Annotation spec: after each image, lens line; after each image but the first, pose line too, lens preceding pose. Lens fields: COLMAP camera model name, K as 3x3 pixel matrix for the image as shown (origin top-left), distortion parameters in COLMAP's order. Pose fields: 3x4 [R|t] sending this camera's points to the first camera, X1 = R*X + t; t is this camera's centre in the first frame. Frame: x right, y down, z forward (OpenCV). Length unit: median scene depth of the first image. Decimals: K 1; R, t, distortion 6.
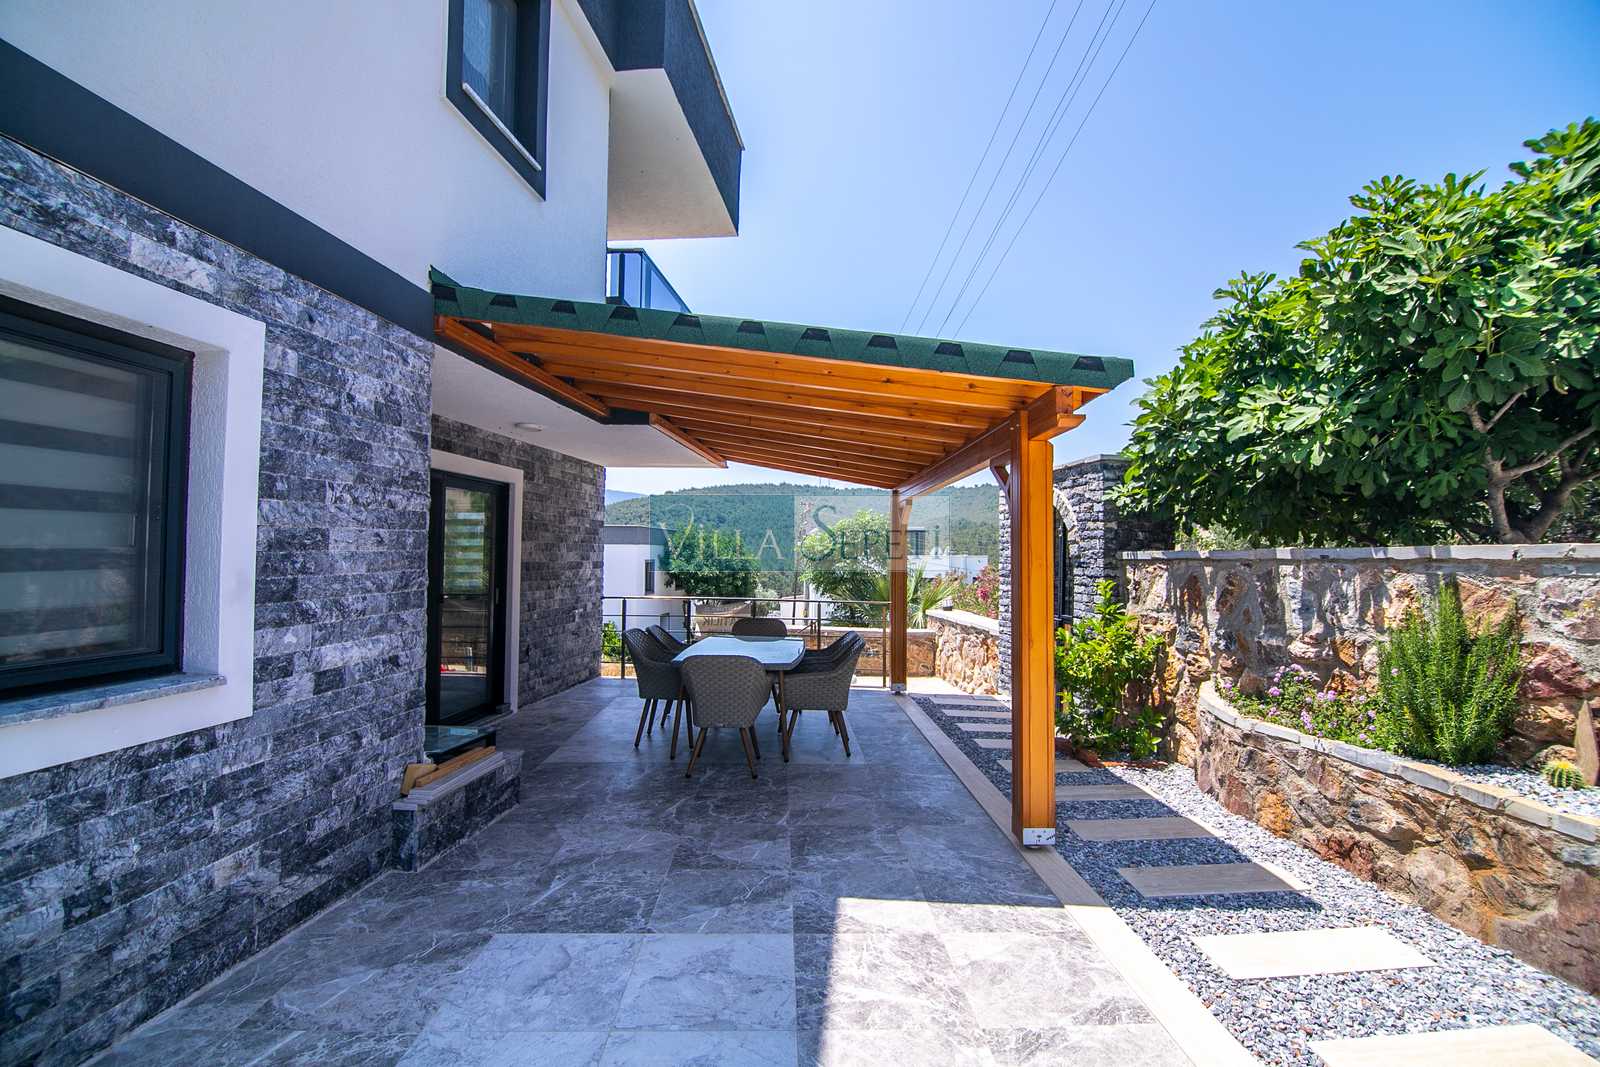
lens RADIAL K [[707.9, 0, 806.0], [0, 707.9, 533.4], [0, 0, 1]] dist [-0.005125, -0.009965]
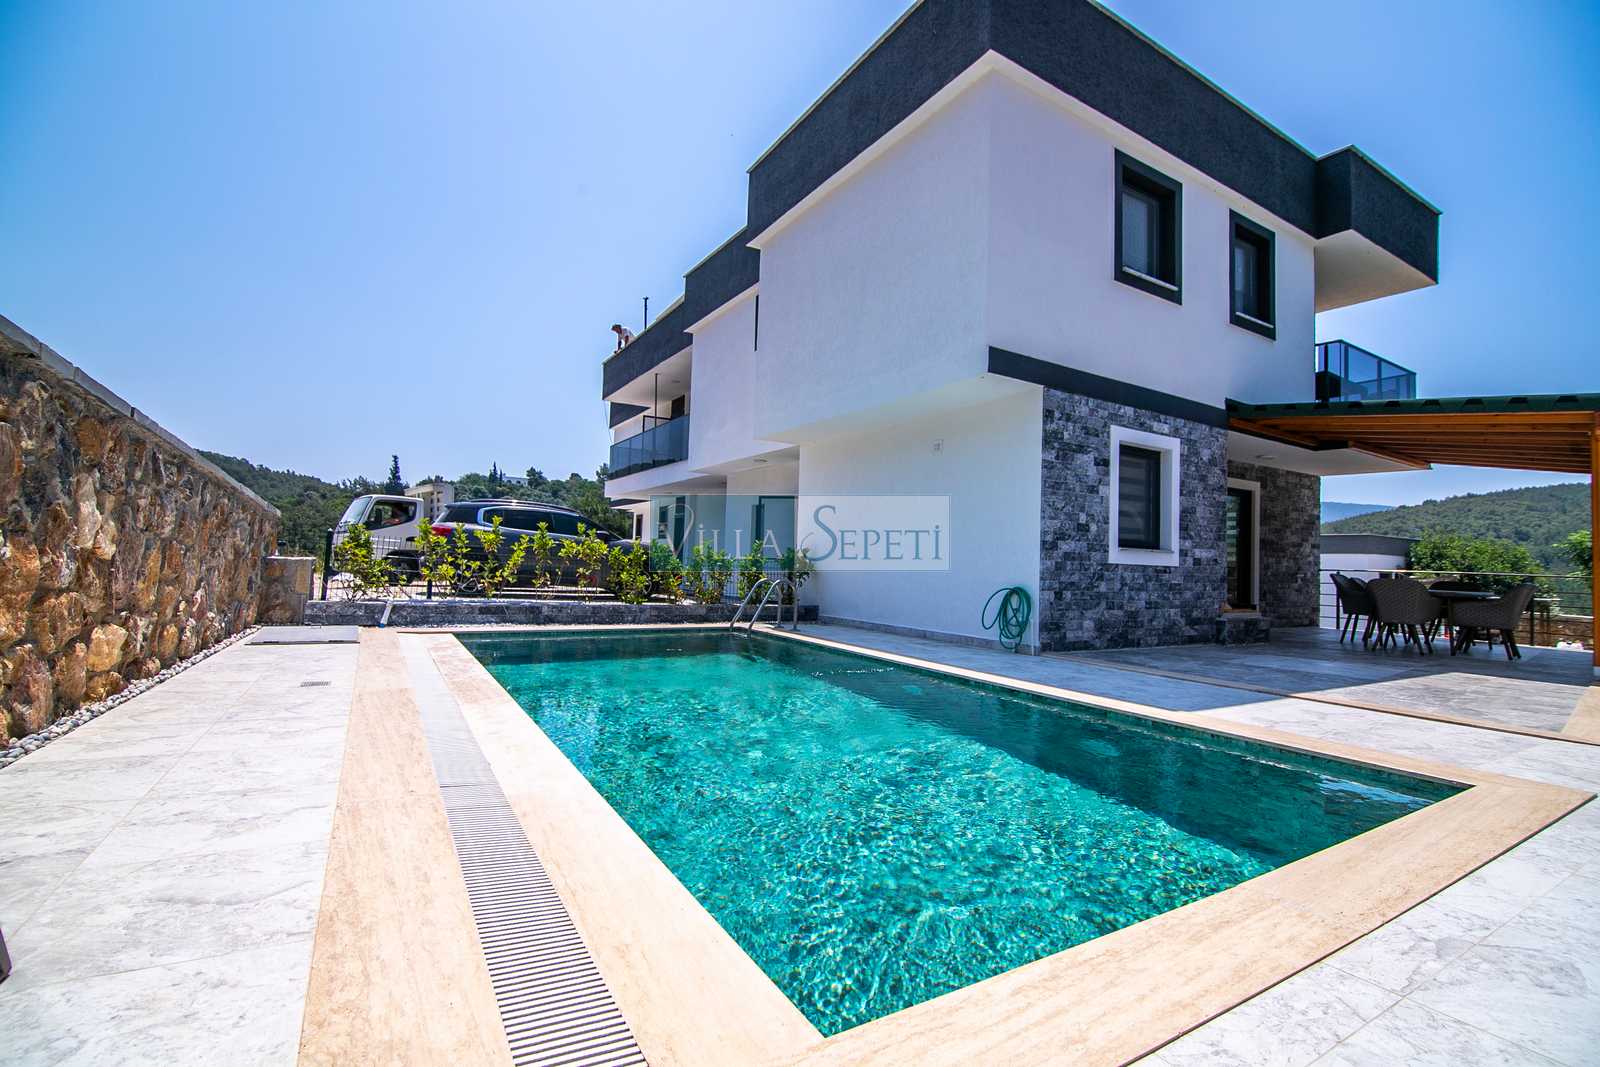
lens RADIAL K [[707.9, 0, 805.6], [0, 707.9, 531.7], [0, 0, 1]] dist [-0.005125, -0.009965]
pose [[0.605388, -0.023047, -0.795597, 0.493533], [-0.003140, 0.999504, -0.031343, 0.150126], [0.795924, 0.021473, 0.605016, -1.563284]]
